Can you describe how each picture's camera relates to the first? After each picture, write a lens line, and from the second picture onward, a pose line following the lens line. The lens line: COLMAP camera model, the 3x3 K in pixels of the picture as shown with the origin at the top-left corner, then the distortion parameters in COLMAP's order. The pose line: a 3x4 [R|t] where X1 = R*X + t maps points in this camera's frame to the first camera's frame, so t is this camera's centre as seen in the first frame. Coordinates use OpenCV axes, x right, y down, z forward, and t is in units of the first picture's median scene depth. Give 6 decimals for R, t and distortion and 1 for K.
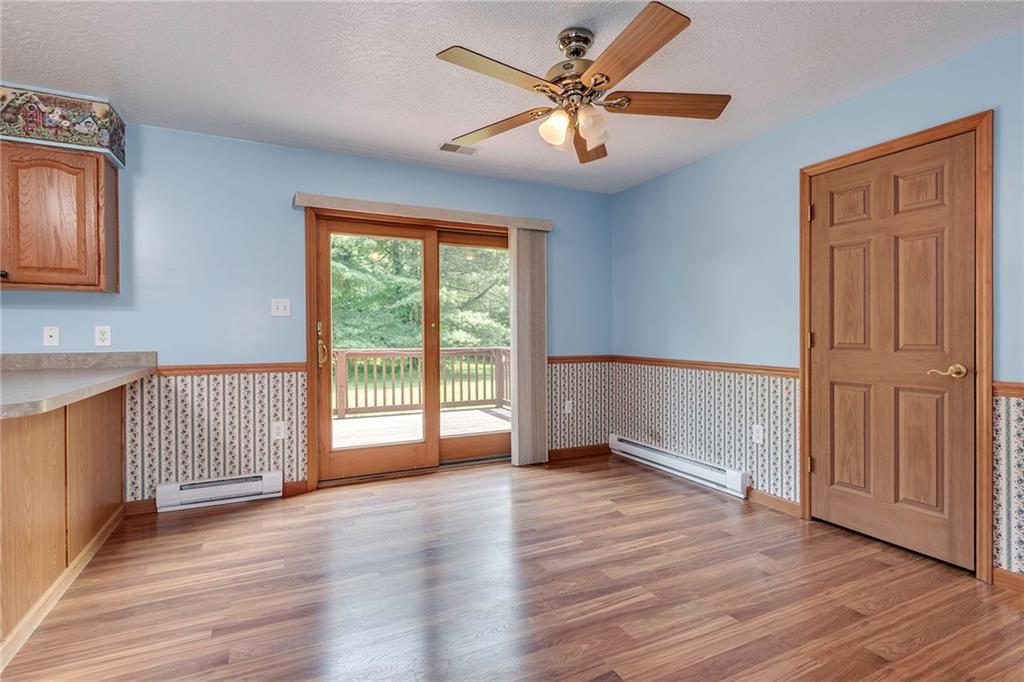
lens RADIAL K [[507.1, 0, 482.4], [0, 507.1, 343.6], [0, 0, 1]] dist [0.004562, 0.000248]
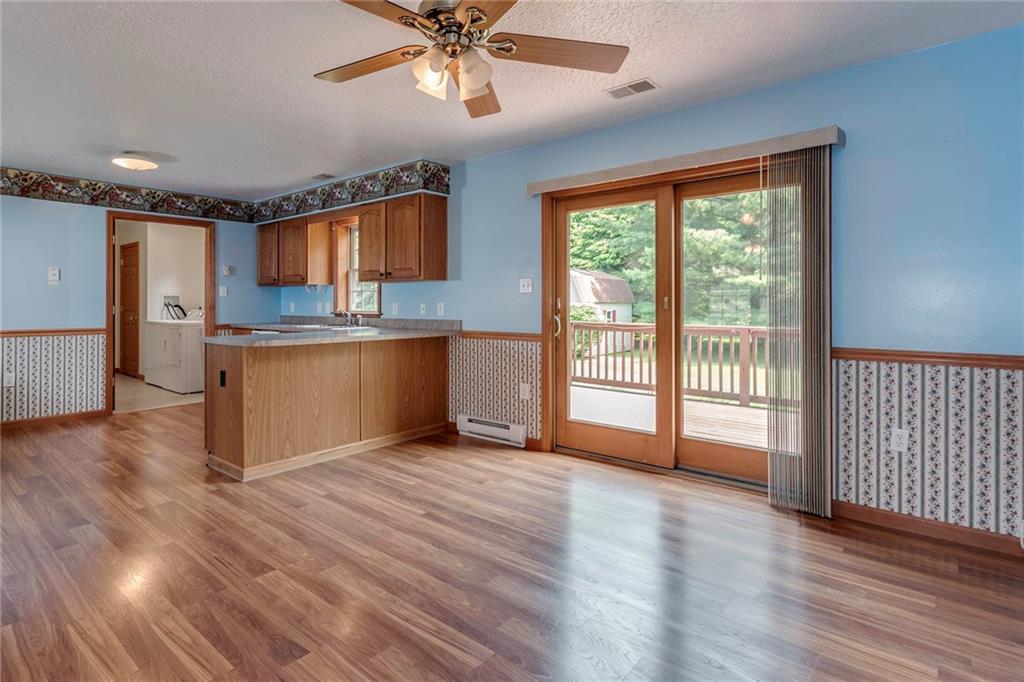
lens RADIAL K [[507.1, 0, 496.4], [0, 507.1, 313.3], [0, 0, 1]] dist [0.004562, 0.000248]
pose [[0.425090, 0.014195, -0.905040, 0.673983], [-0.022337, 0.999737, 0.005189, -0.013006], [0.904875, 0.018010, 0.425295, 0.478733]]
